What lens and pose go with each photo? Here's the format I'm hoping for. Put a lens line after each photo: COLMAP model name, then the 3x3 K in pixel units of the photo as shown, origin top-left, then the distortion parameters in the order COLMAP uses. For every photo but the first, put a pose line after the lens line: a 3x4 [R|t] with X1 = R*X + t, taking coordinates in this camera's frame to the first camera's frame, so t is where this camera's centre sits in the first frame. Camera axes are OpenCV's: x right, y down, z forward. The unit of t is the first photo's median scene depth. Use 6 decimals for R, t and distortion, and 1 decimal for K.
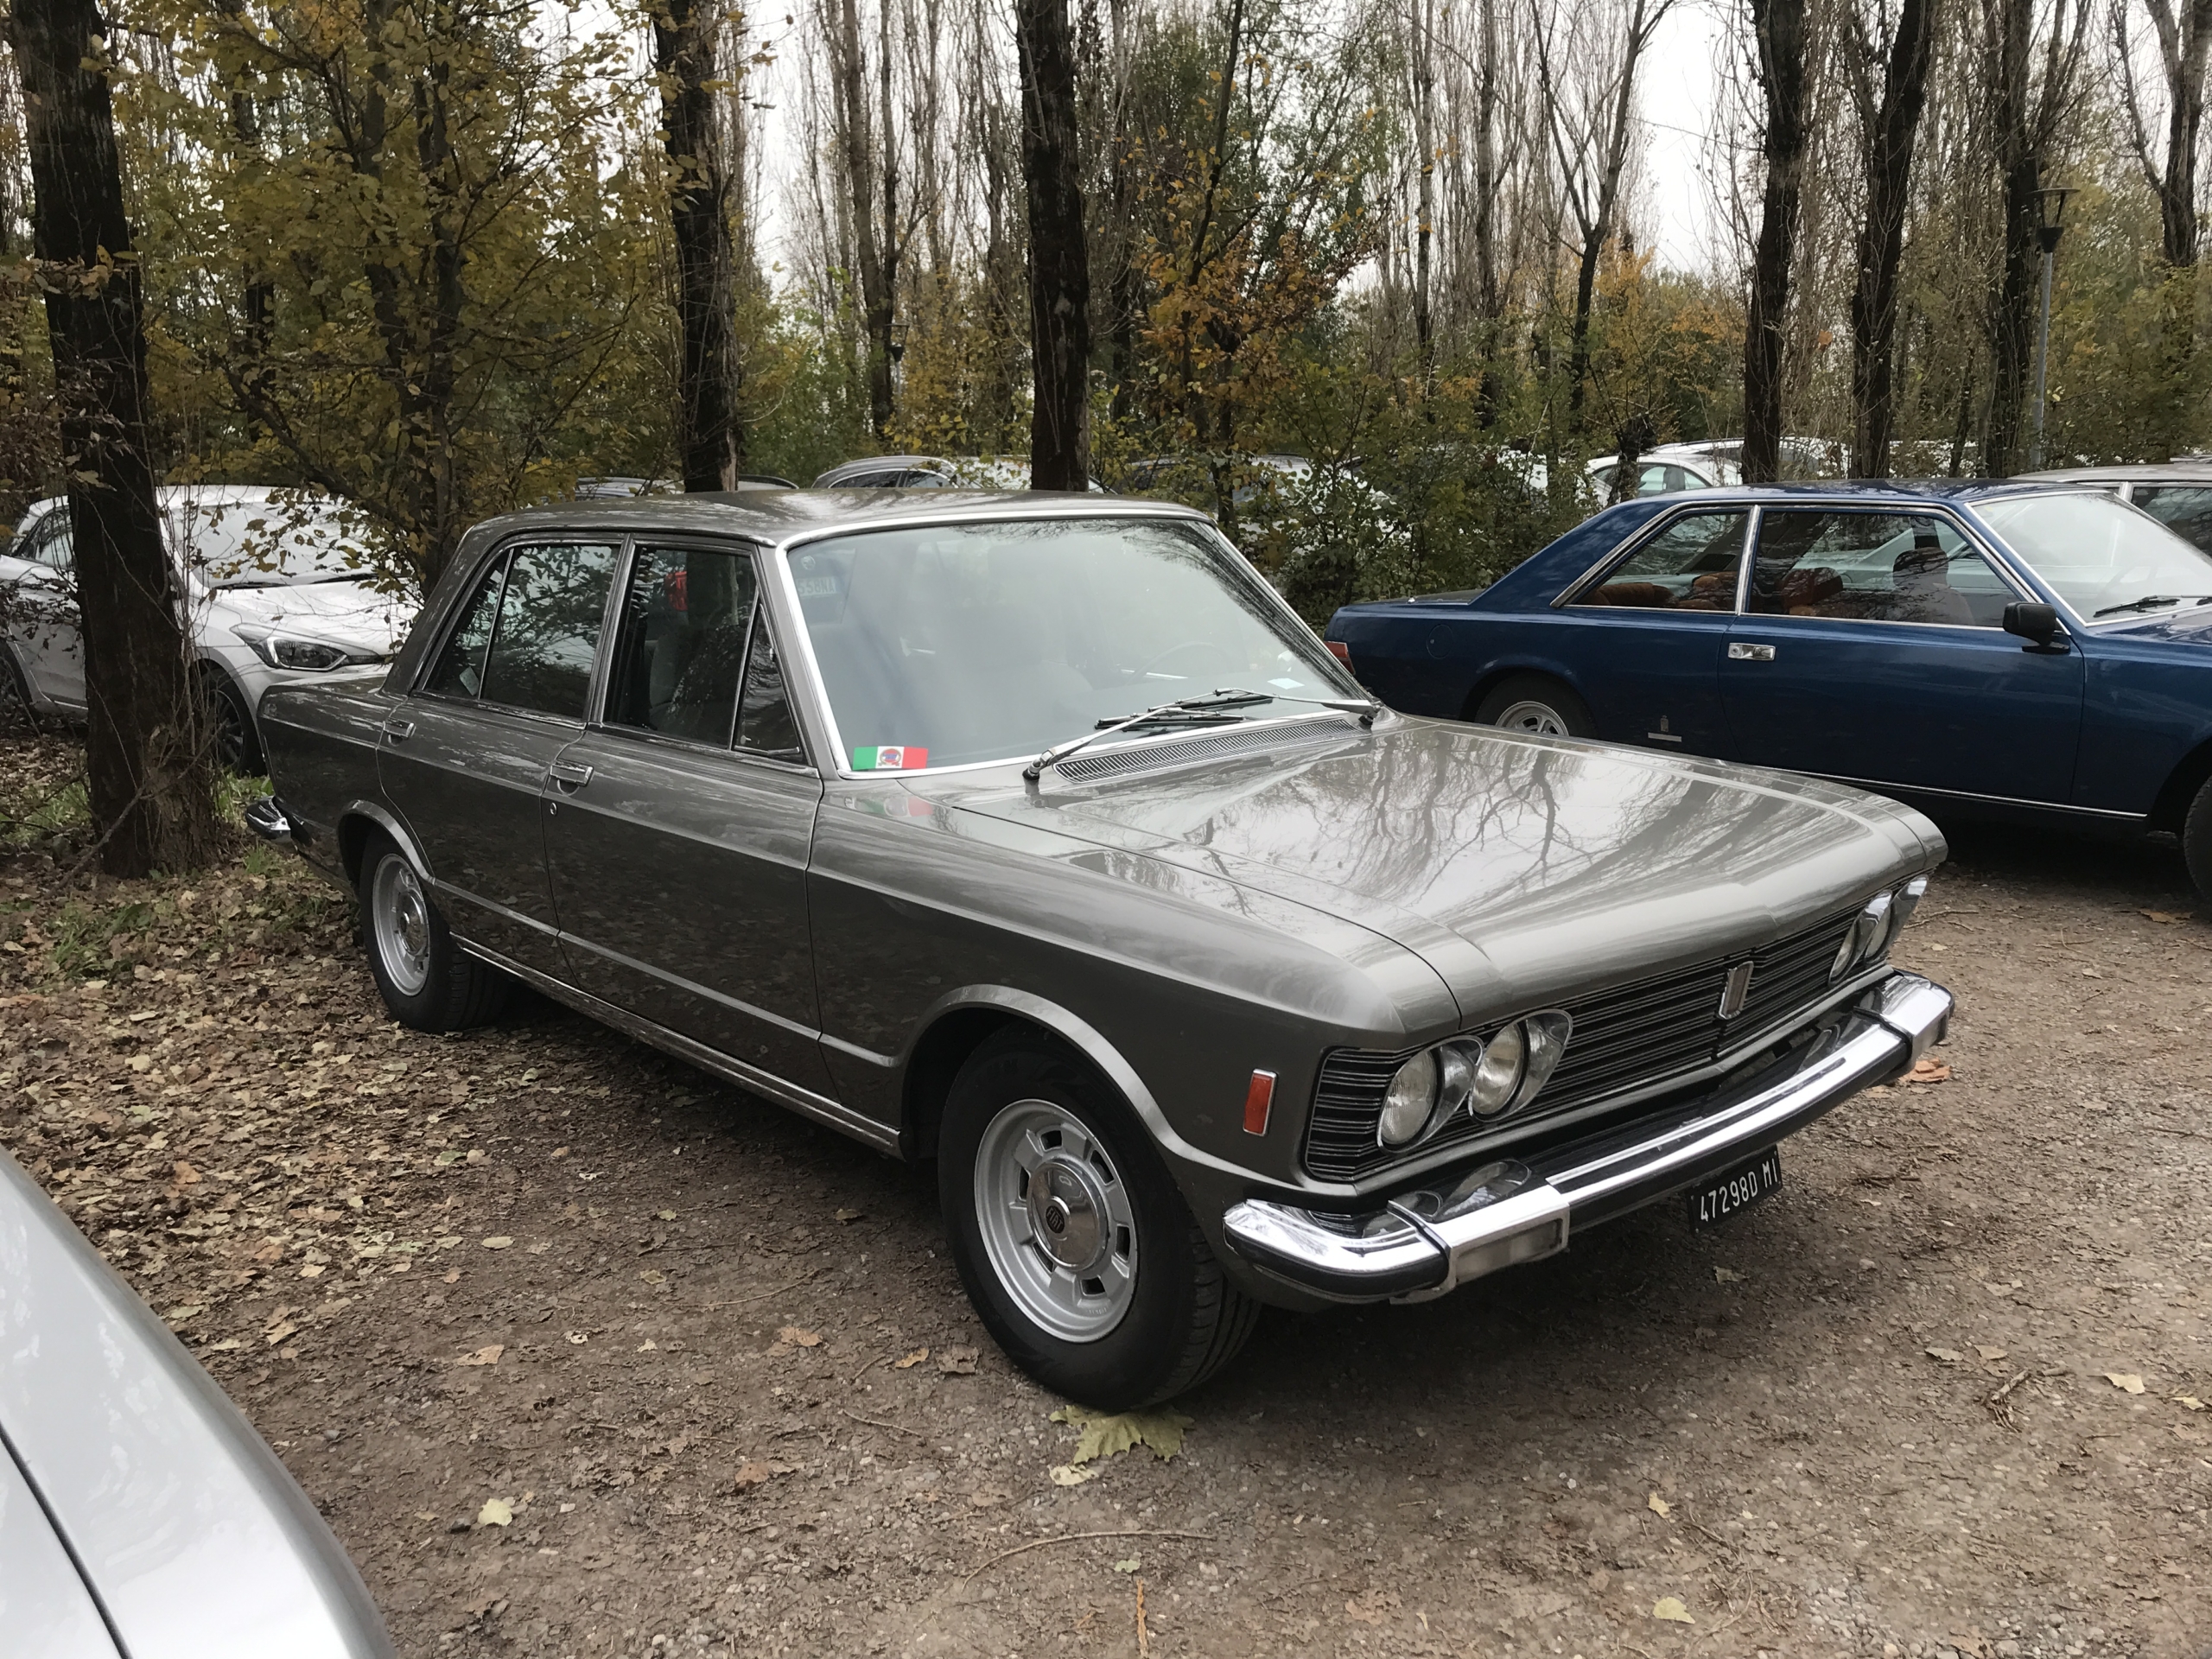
lens RADIAL K [[1855.6, 0, 1083.3], [0, 1855.6, 833.2], [0, 0, 1]] dist [0.046162, -0.049546]
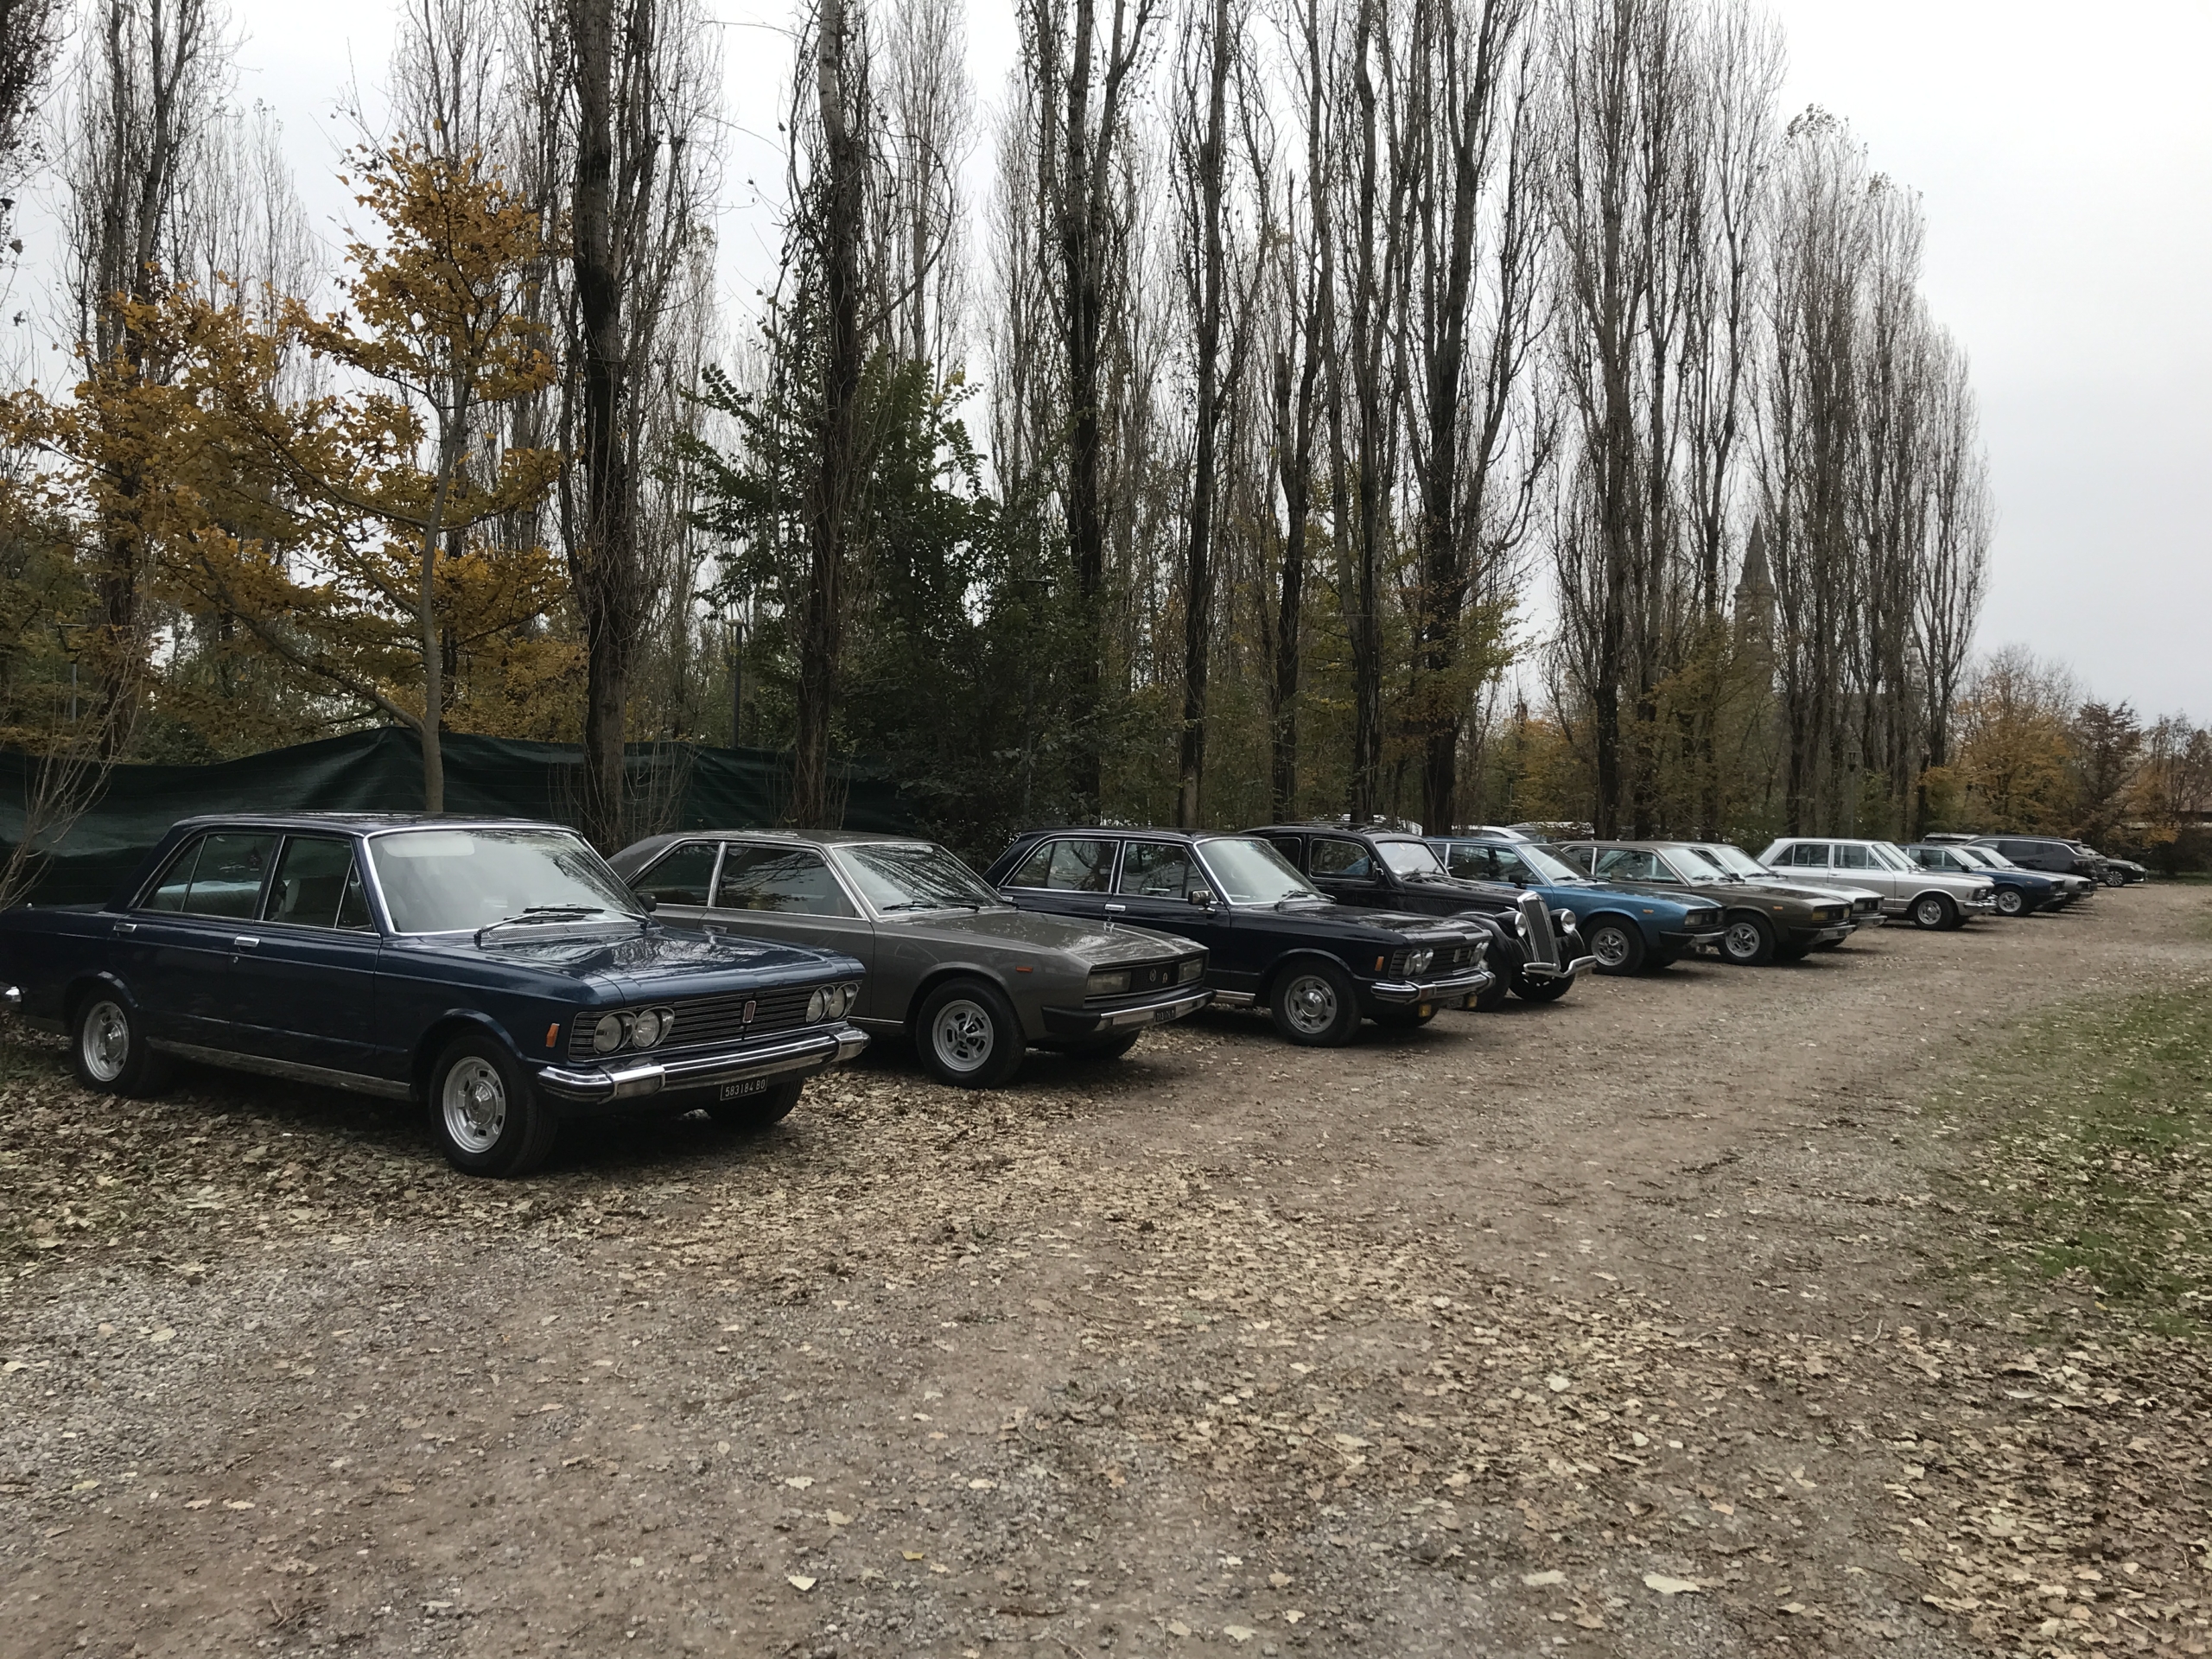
lens RADIAL K [[1855.6, 0, 1083.3], [0, 1855.6, 833.2], [0, 0, 1]] dist [0.046162, -0.049546]
pose [[0.965217, 0.031958, 0.259488, 0.086295], [0.010247, 0.987115, -0.159685, 0.206788], [-0.261247, 0.156790, 0.952453, -1.354062]]
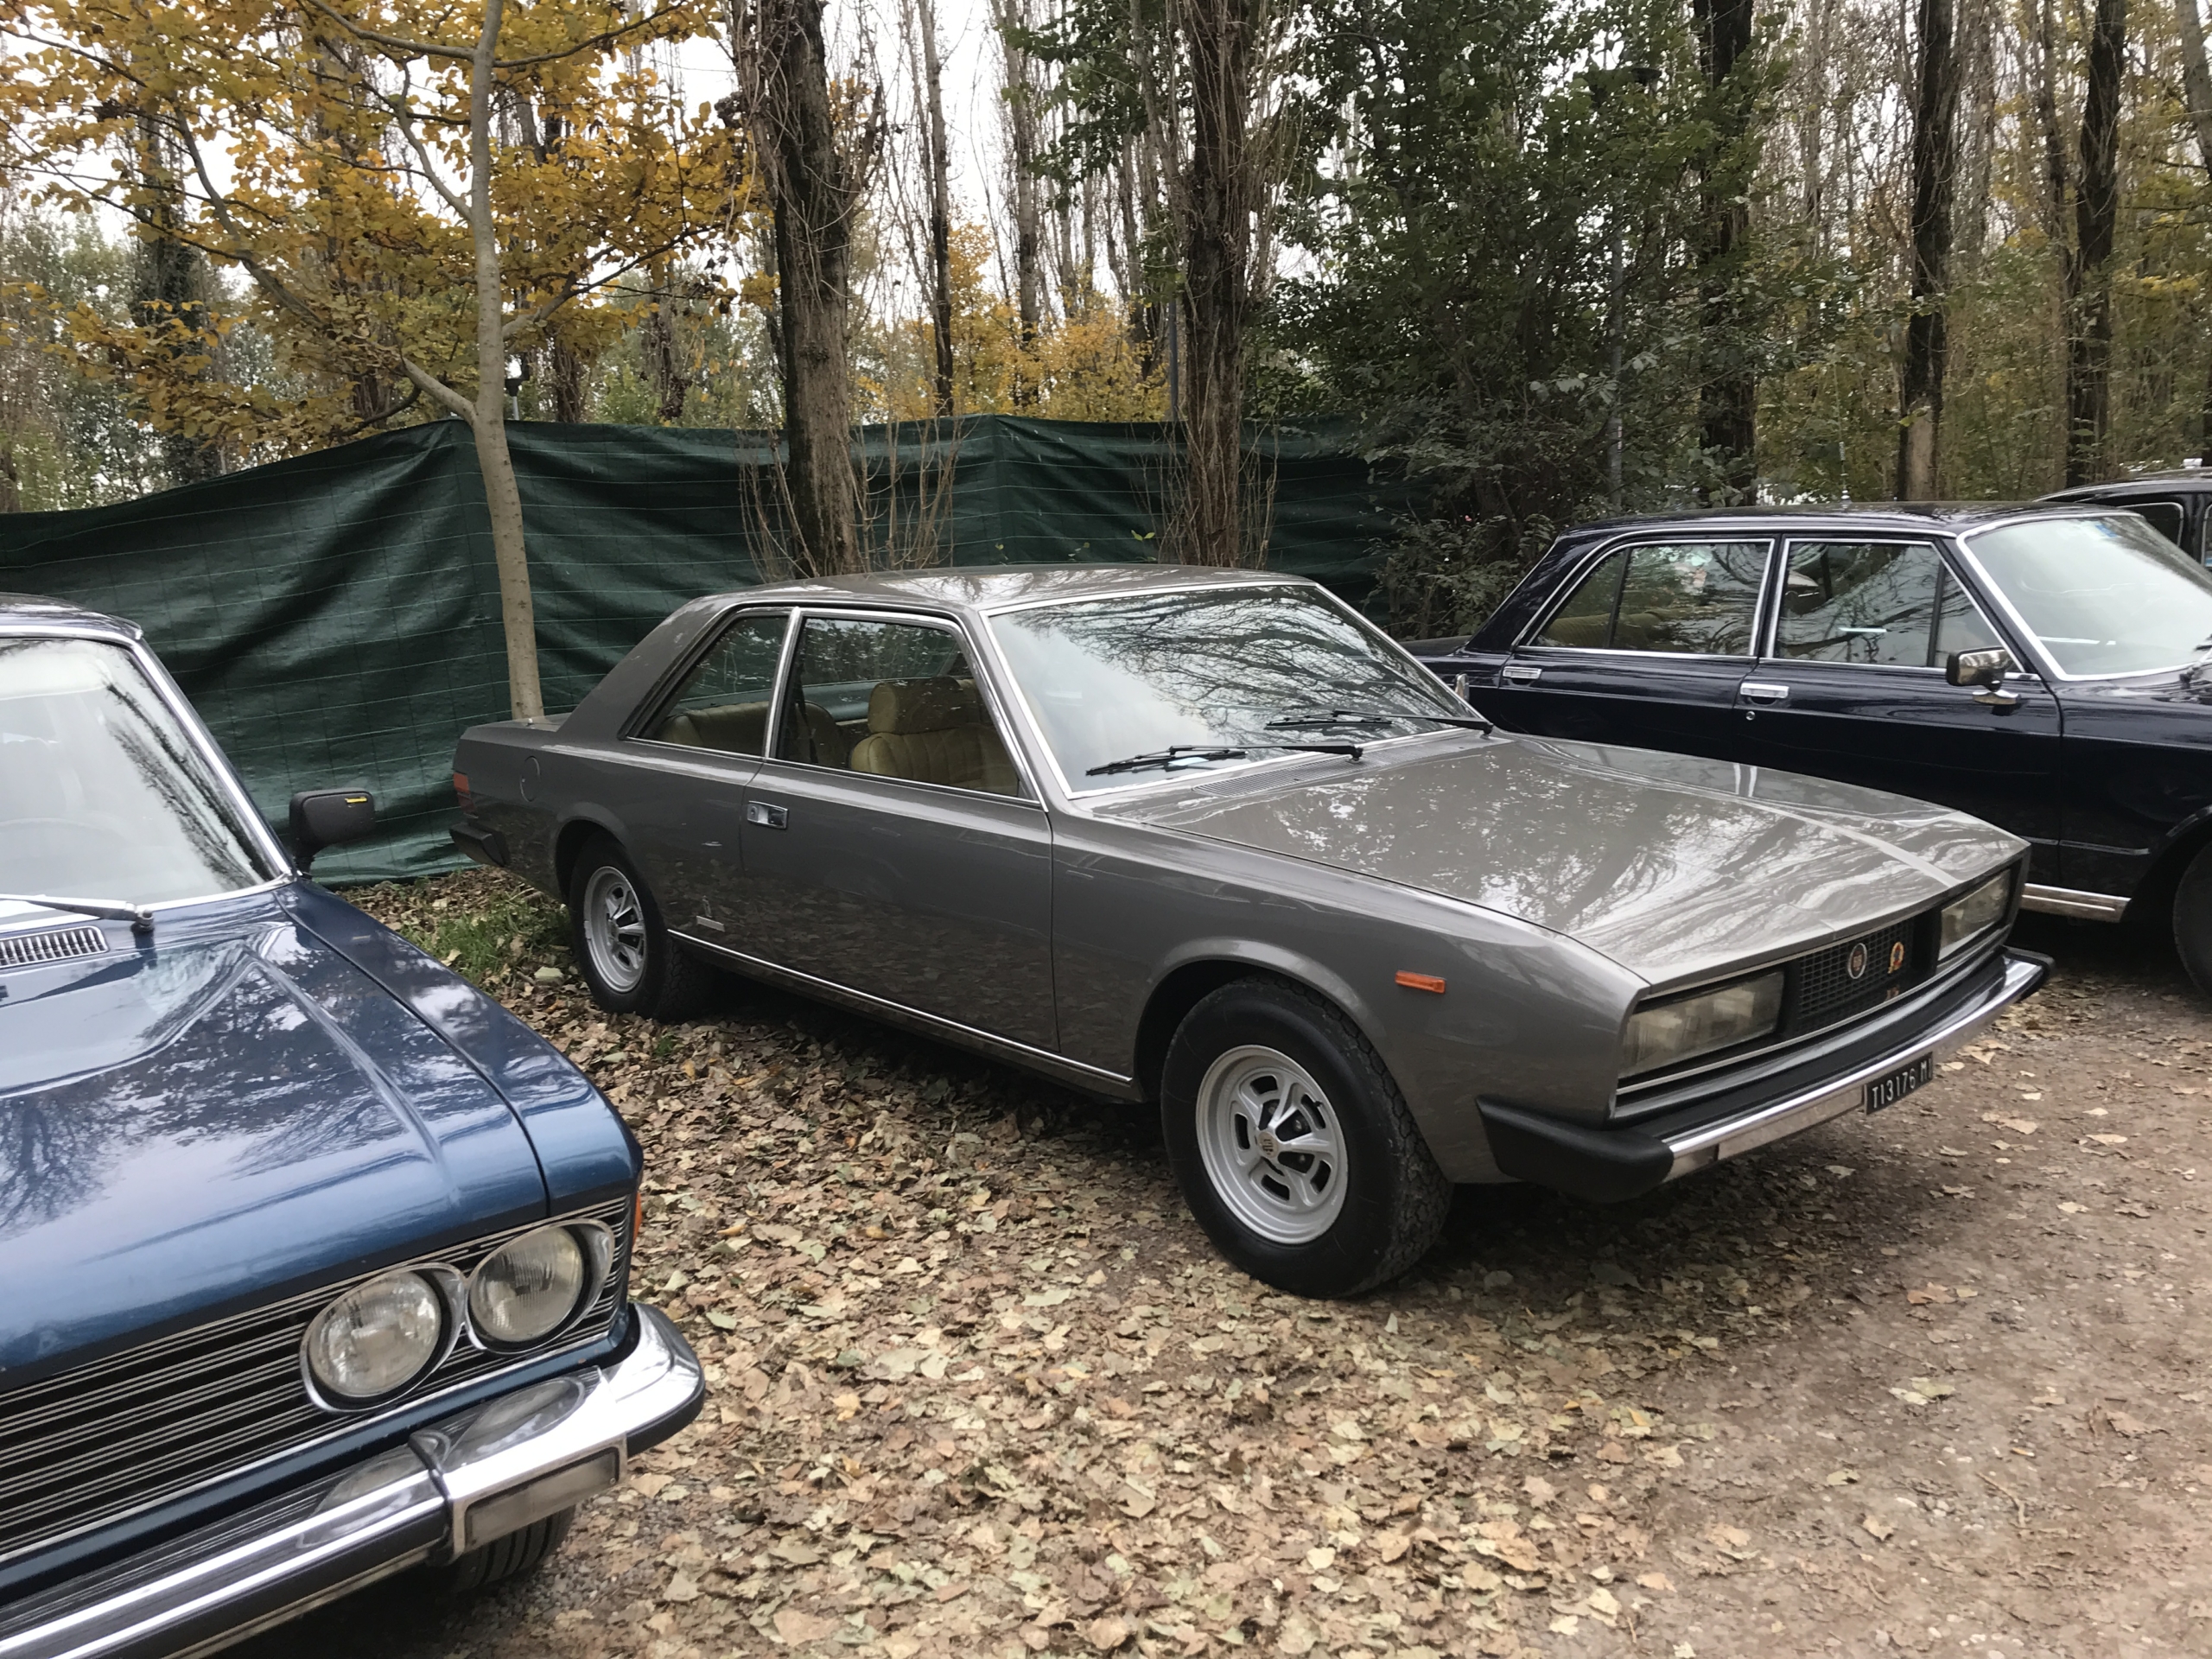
lens RADIAL K [[1855.6, 0, 1083.3], [0, 1855.6, 833.2], [0, 0, 1]] dist [0.046162, -0.049546]
pose [[0.996047, -0.016418, -0.087298, 0.613975], [0.015960, 0.999855, -0.005944, -0.088865], [0.087383, 0.004527, 0.996165, 0.338738]]
